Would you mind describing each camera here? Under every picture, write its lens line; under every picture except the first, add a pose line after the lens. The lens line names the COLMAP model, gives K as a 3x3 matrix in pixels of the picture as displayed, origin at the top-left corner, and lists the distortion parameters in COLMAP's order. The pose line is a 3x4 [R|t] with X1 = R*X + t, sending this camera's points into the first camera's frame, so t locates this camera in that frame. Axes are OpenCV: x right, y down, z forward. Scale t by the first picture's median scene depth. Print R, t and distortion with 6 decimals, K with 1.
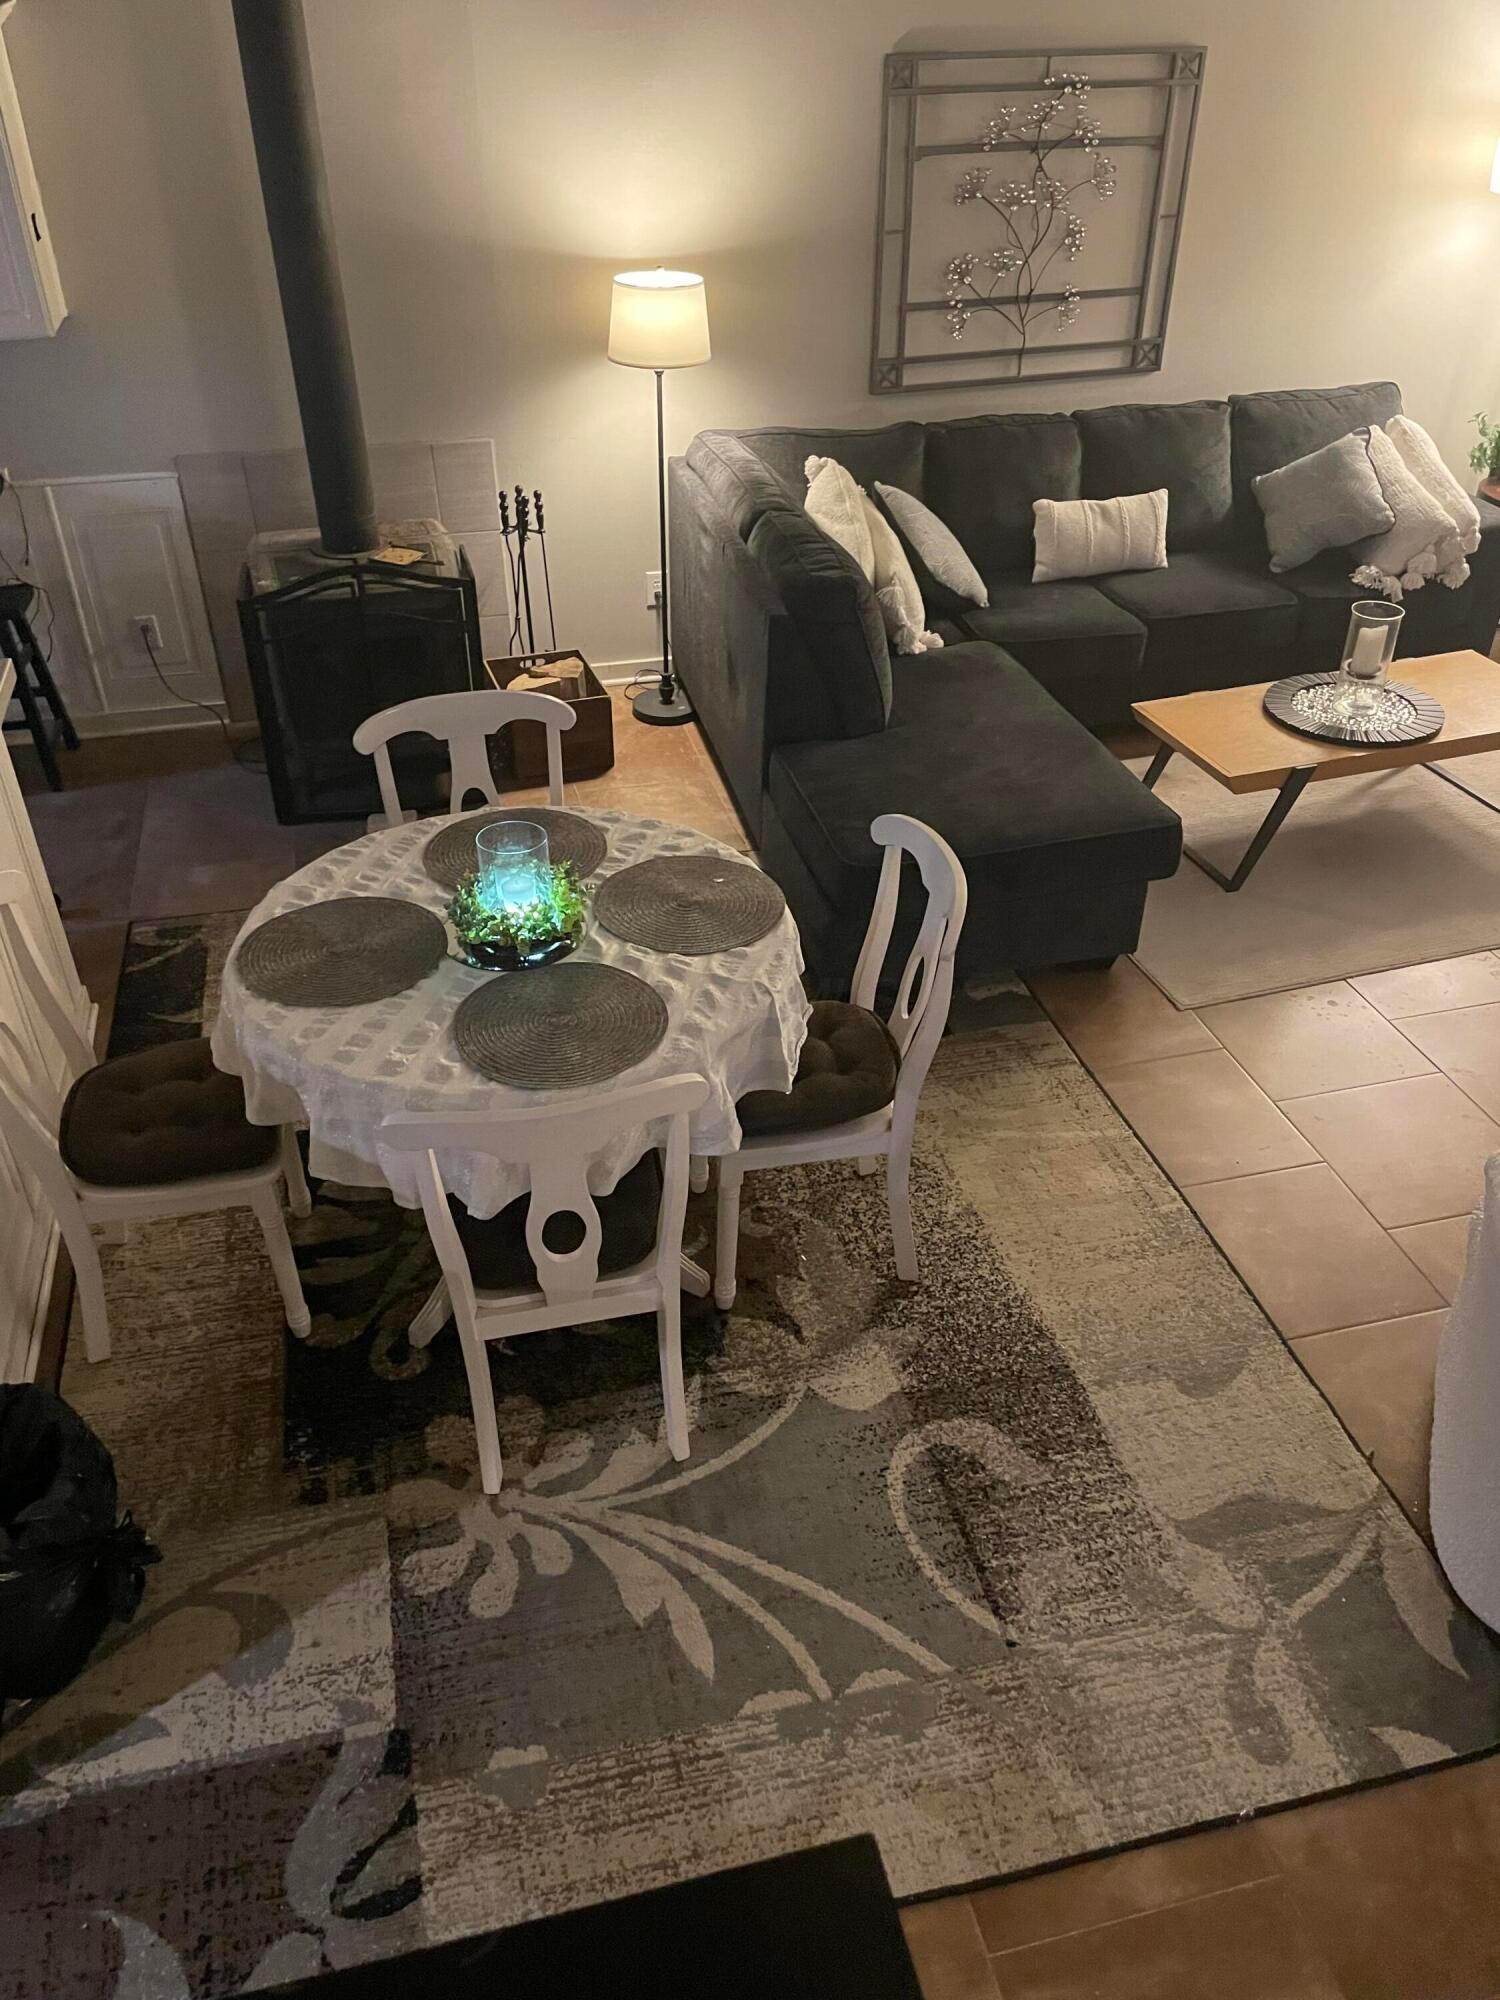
lens RADIAL K [[1515.5, 0, 735.6], [0, 1515.5, 993.3], [0, 0, 1]] dist [0.090717, -0.119426]
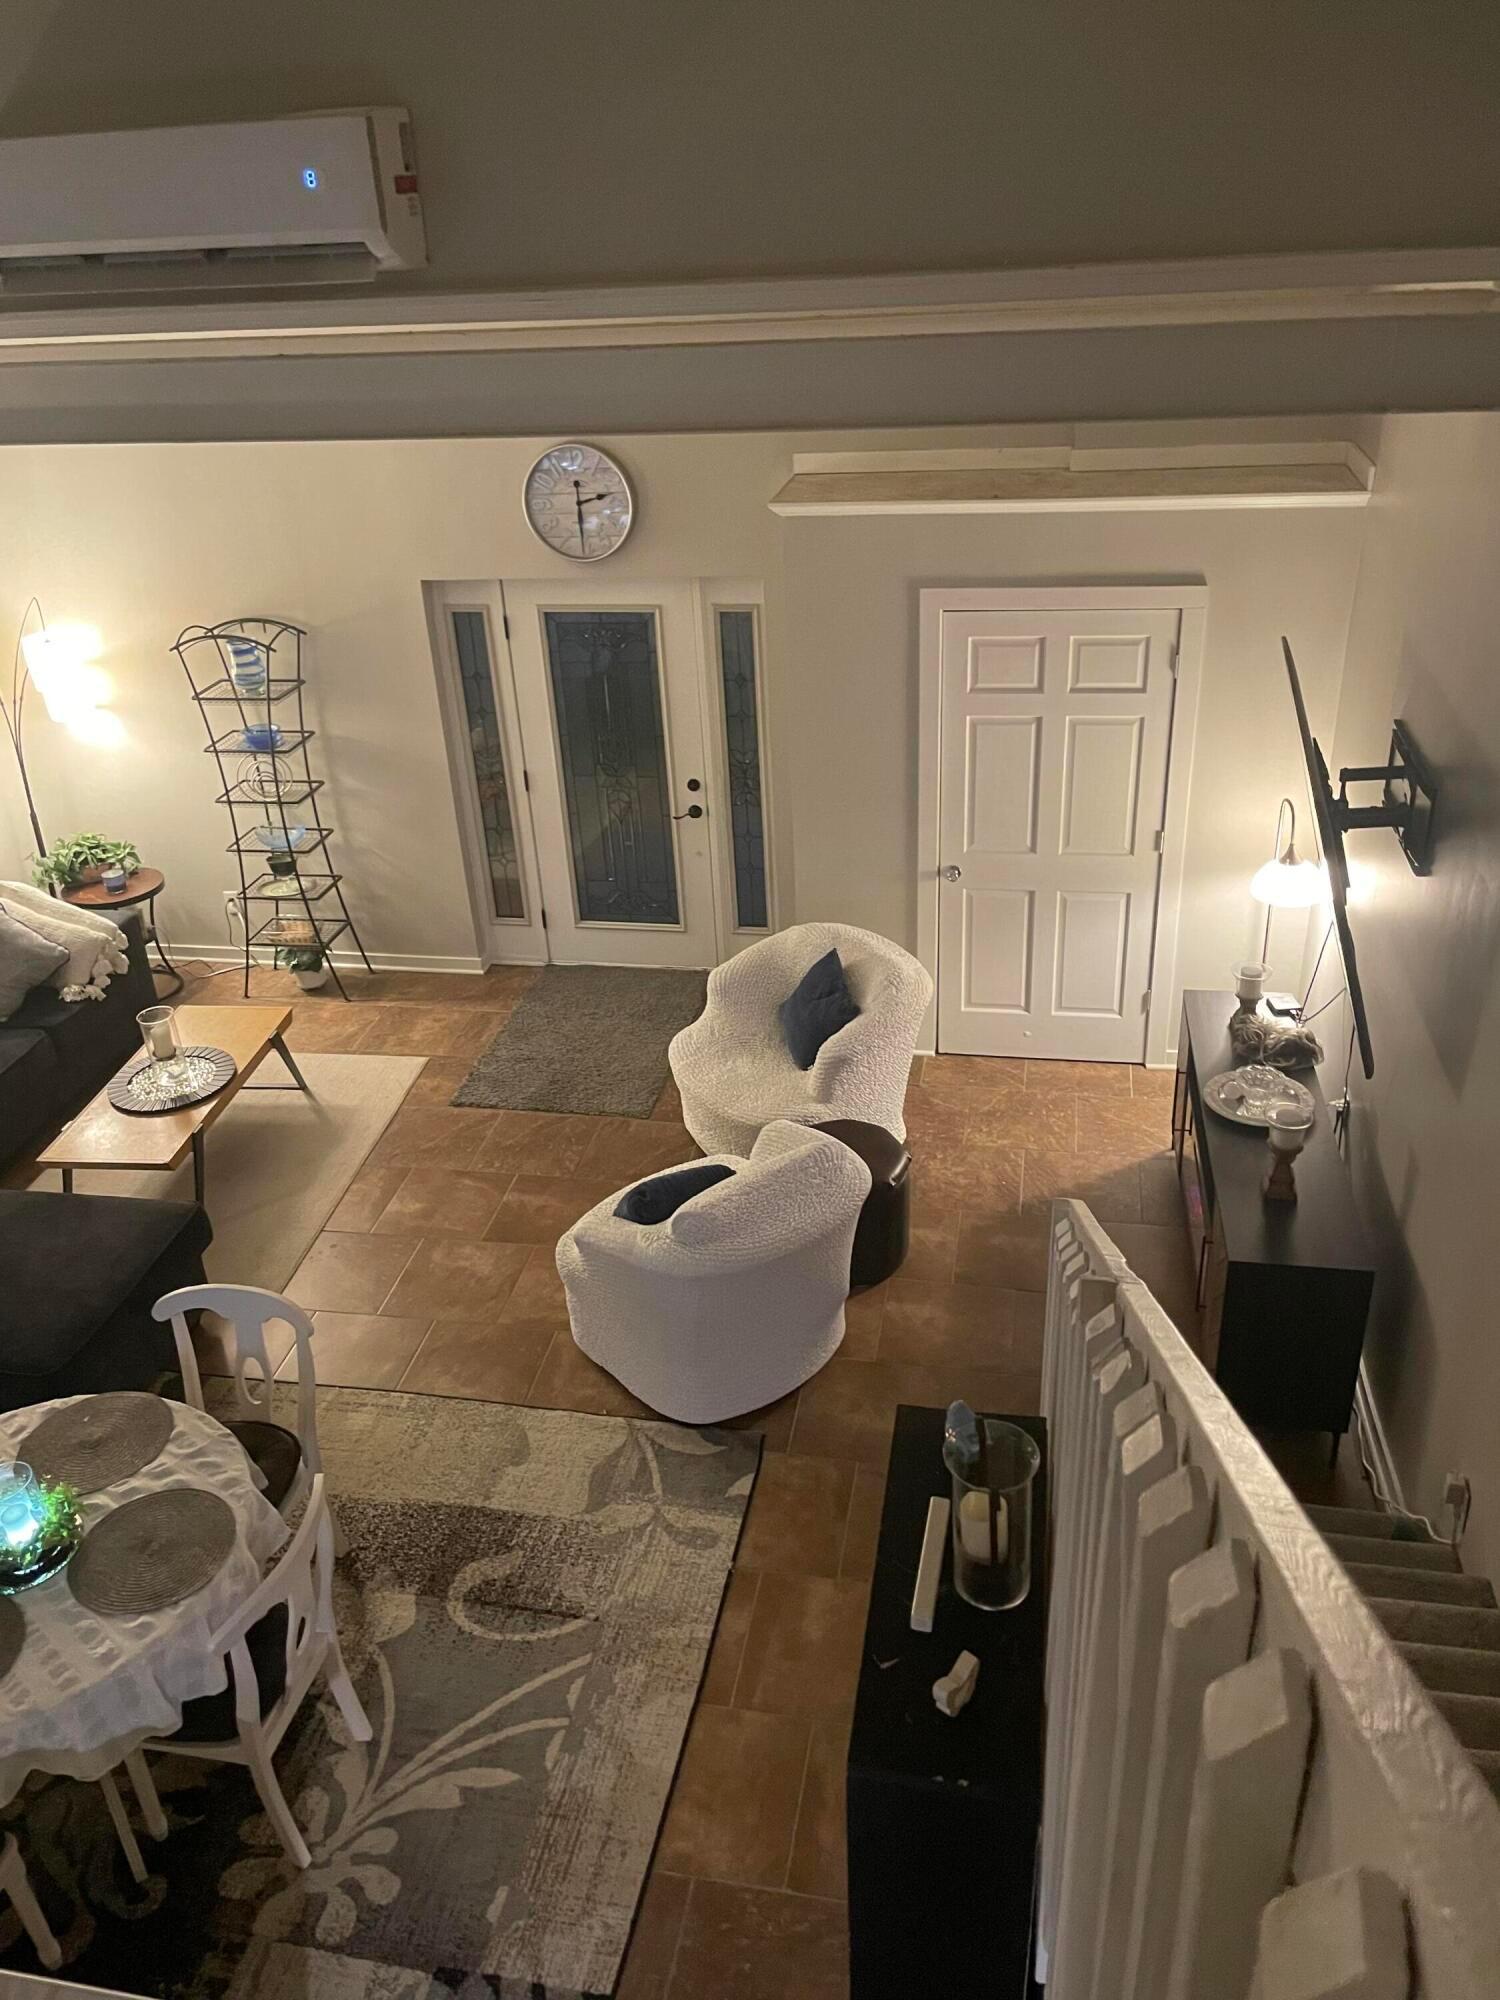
lens RADIAL K [[1515.5, 0, 743.2], [0, 1515.5, 983.9], [0, 0, 1]] dist [0.090717, -0.119426]
pose [[0.423947, -0.435010, 0.794377, -0.413347], [0.555872, 0.817442, 0.150980, -0.166695], [-0.715035, 0.377564, 0.588362, -0.202061]]
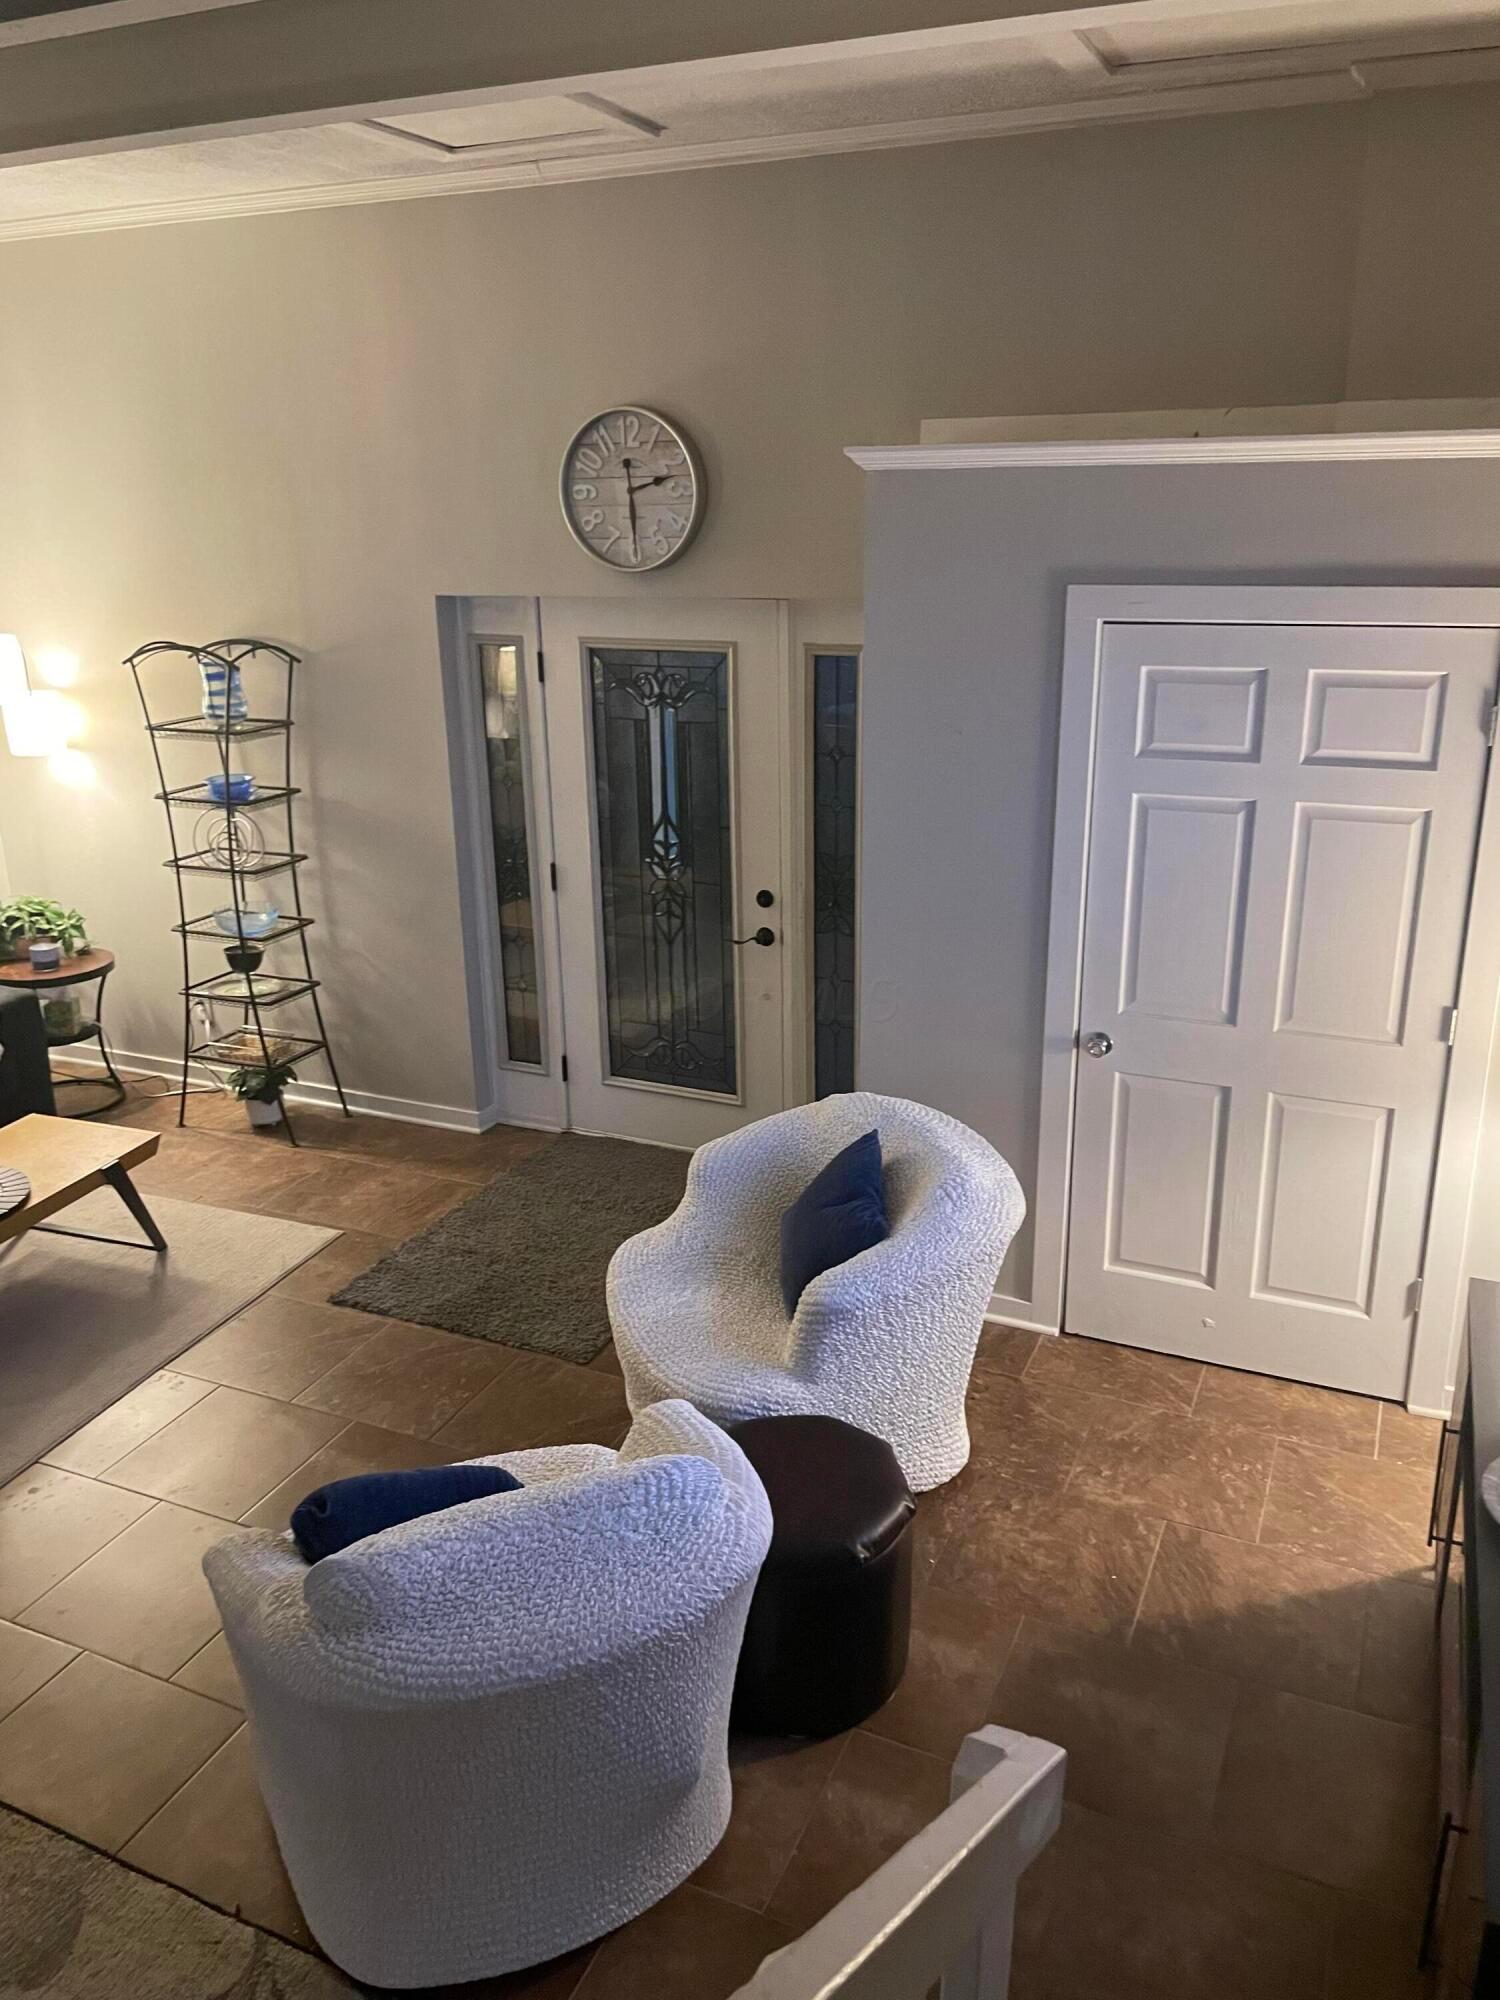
lens RADIAL K [[1515.5, 0, 746.1], [0, 1515.5, 981.1], [0, 0, 1]] dist [0.090717, -0.119426]
pose [[0.619041, -0.246648, 0.745623, 0.021985], [0.458078, 0.884575, -0.087698, 0.010903], [-0.637929, 0.395842, 0.660572, -0.034577]]
